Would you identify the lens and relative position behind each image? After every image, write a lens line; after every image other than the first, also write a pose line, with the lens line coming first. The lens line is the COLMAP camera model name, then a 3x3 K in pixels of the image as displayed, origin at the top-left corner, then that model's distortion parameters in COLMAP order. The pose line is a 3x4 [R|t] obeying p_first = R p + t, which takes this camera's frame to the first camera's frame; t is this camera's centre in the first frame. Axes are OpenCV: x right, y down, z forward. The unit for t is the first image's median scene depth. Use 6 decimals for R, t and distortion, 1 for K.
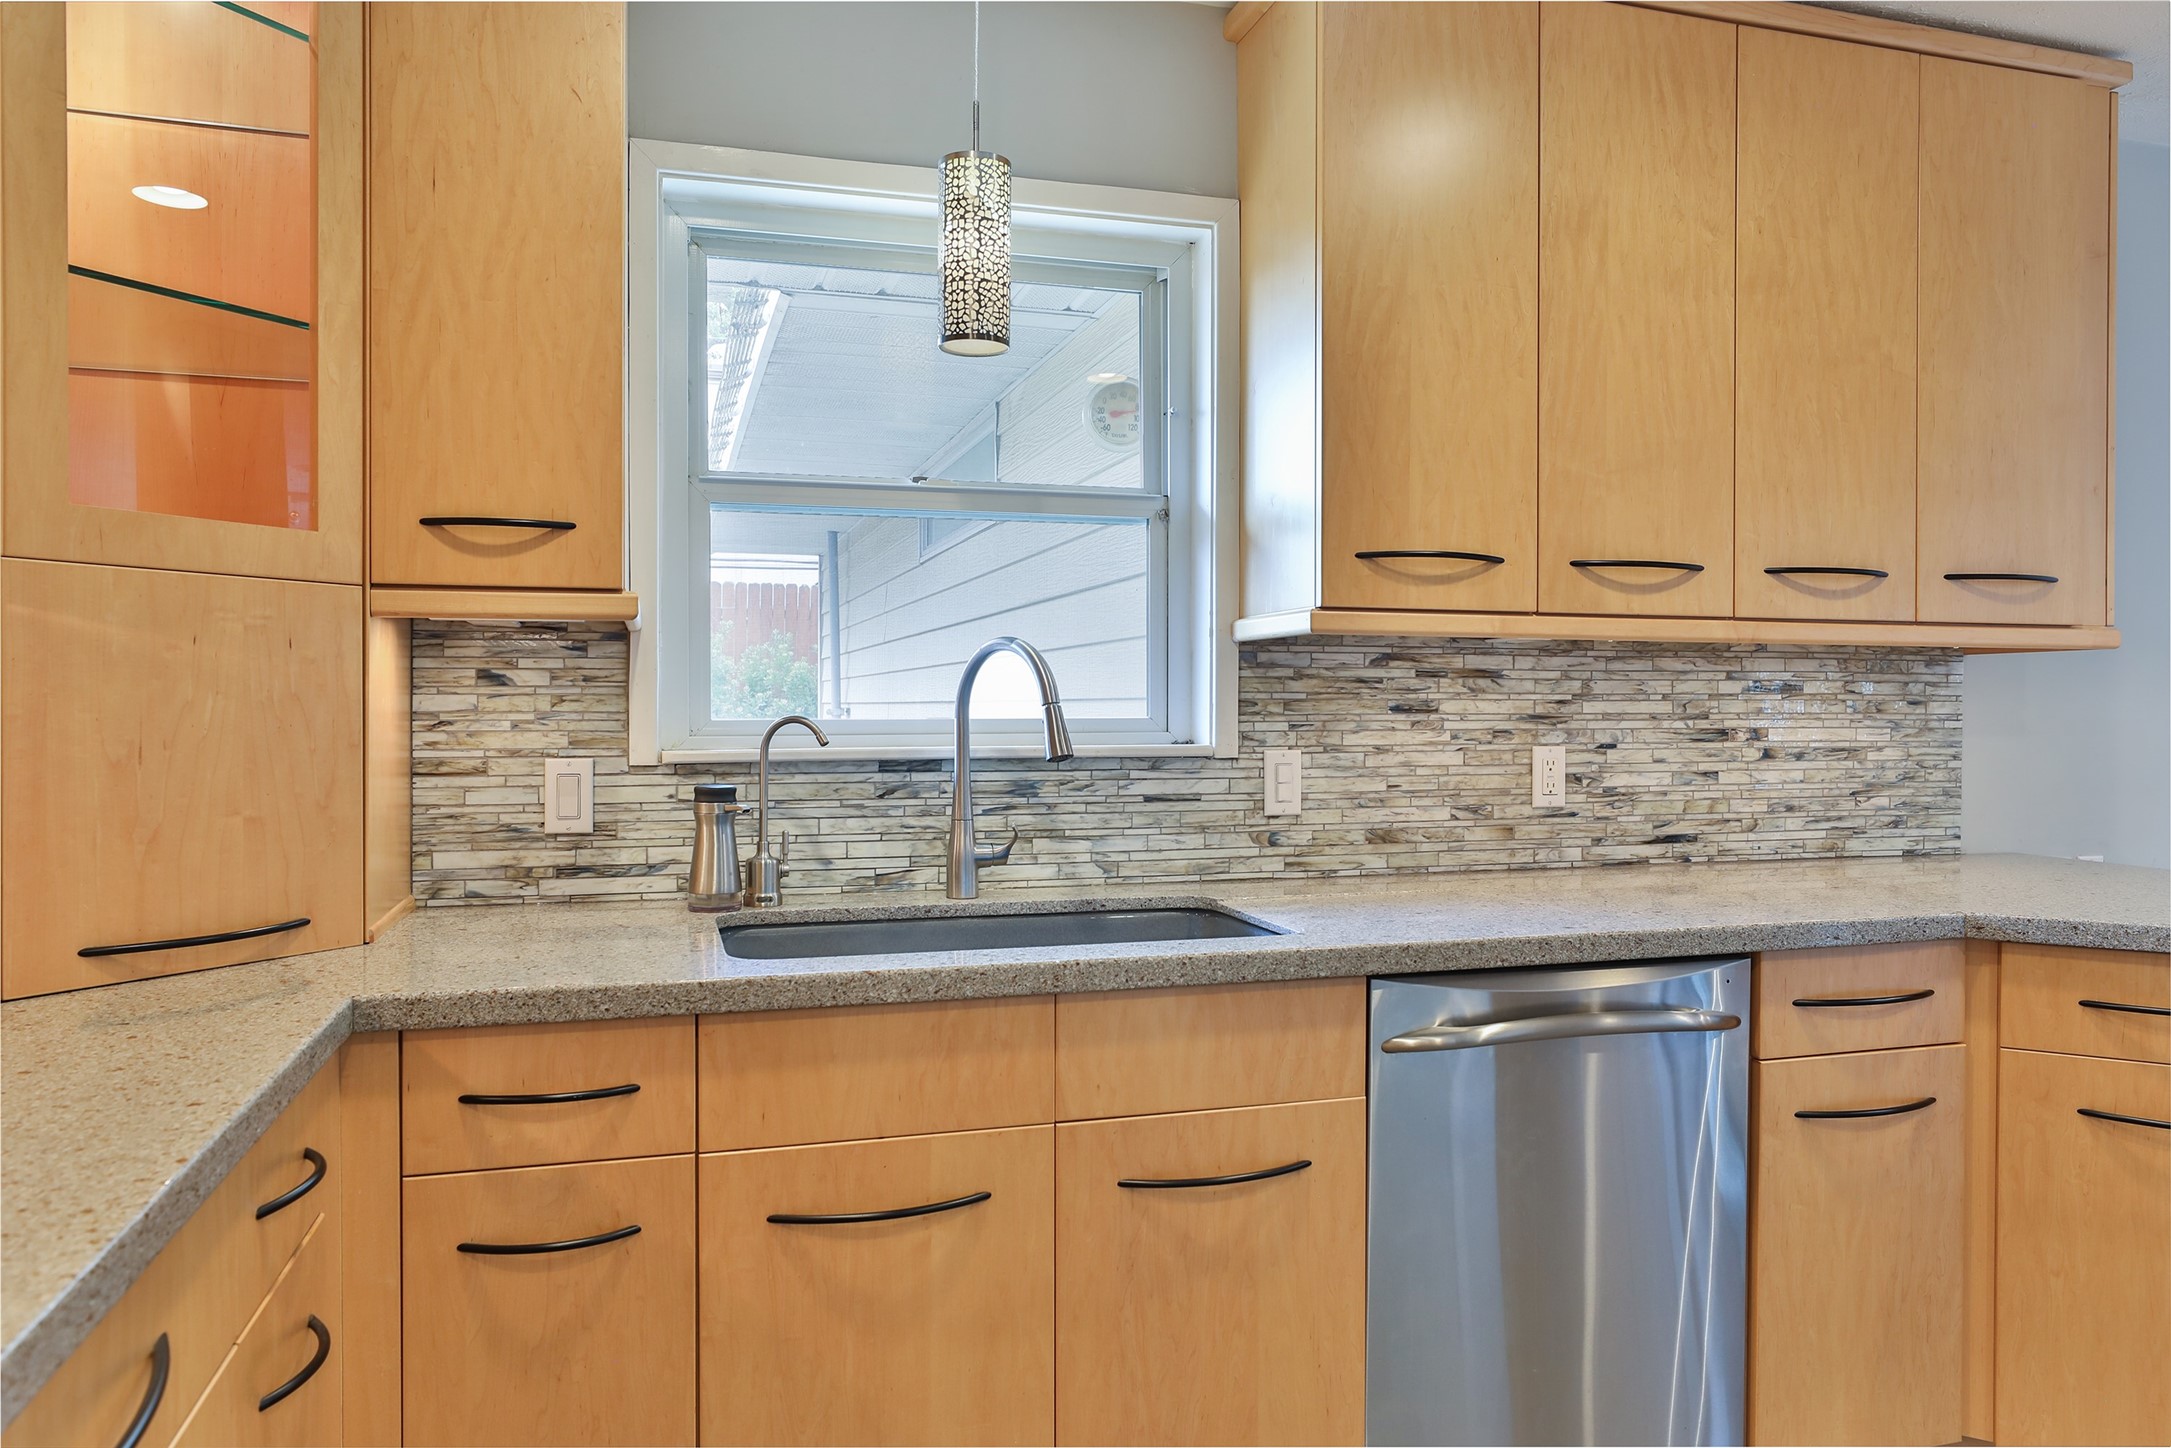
lens RADIAL K [[1476.8, 0, 1091.0], [0, 1476.8, 716.7], [0, 0, 1]] dist [-0.006666, -0.001013]
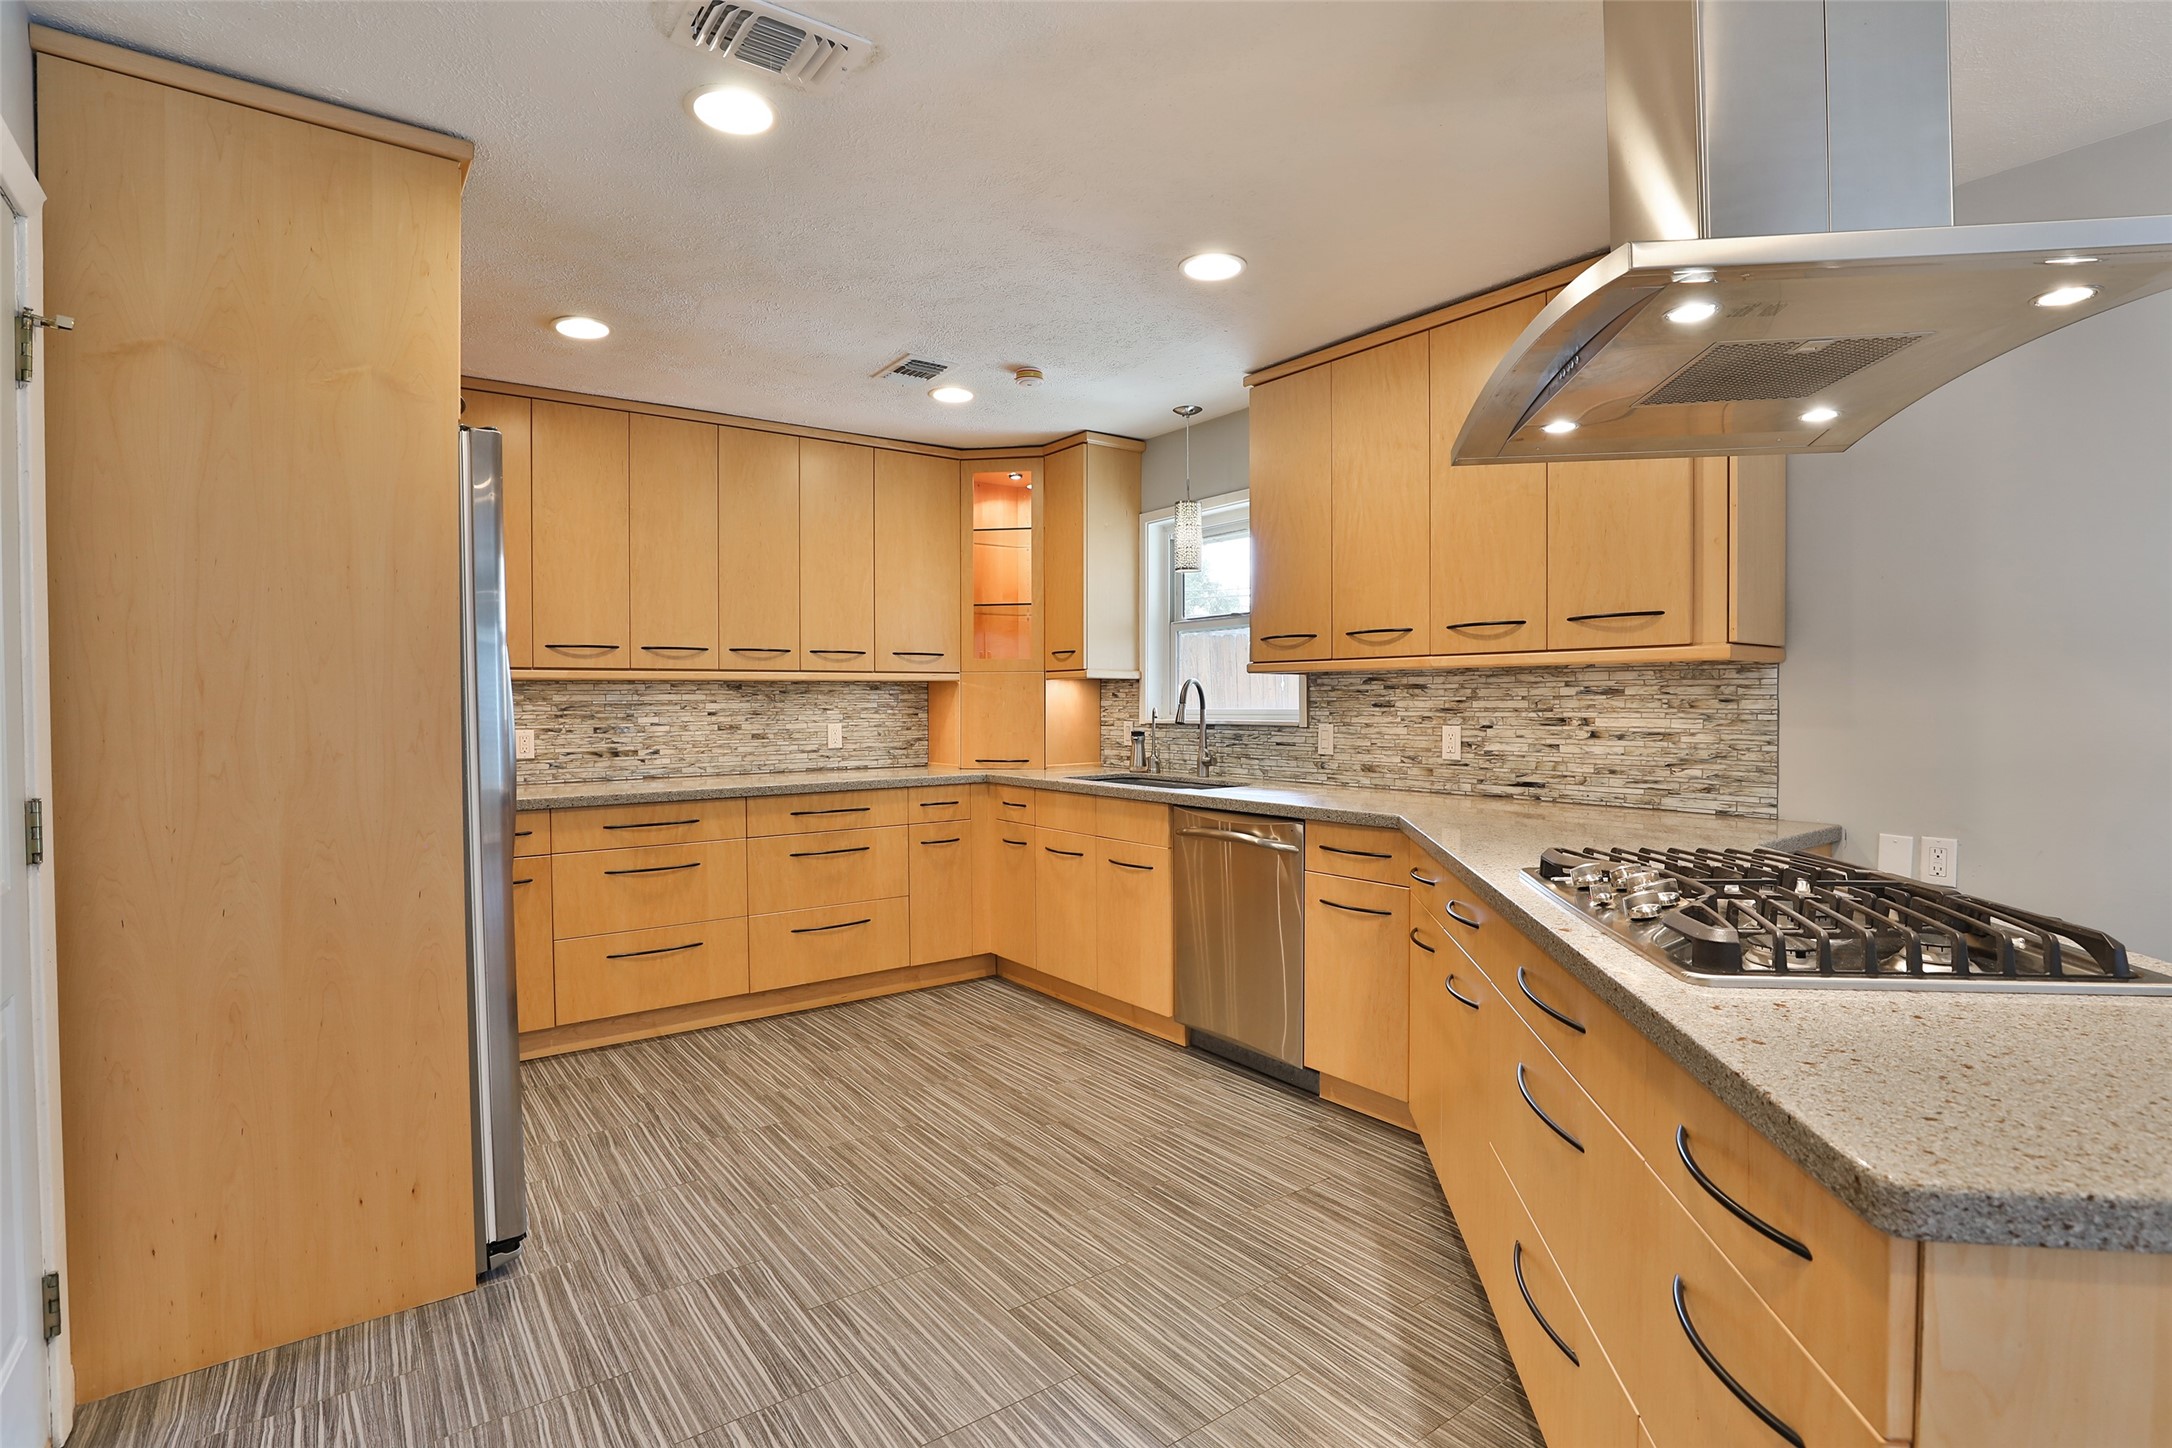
lens RADIAL K [[1043.1, 0, 1078.9], [0, 1043.1, 714.0], [0, 0, 1]] dist [-0.041907, 0.009326]
pose [[0.324900, 0.007653, -0.945717, 1.365636], [-0.005460, 0.999966, 0.006216, 0.000097], [0.945733, 0.003144, 0.324931, 0.158674]]
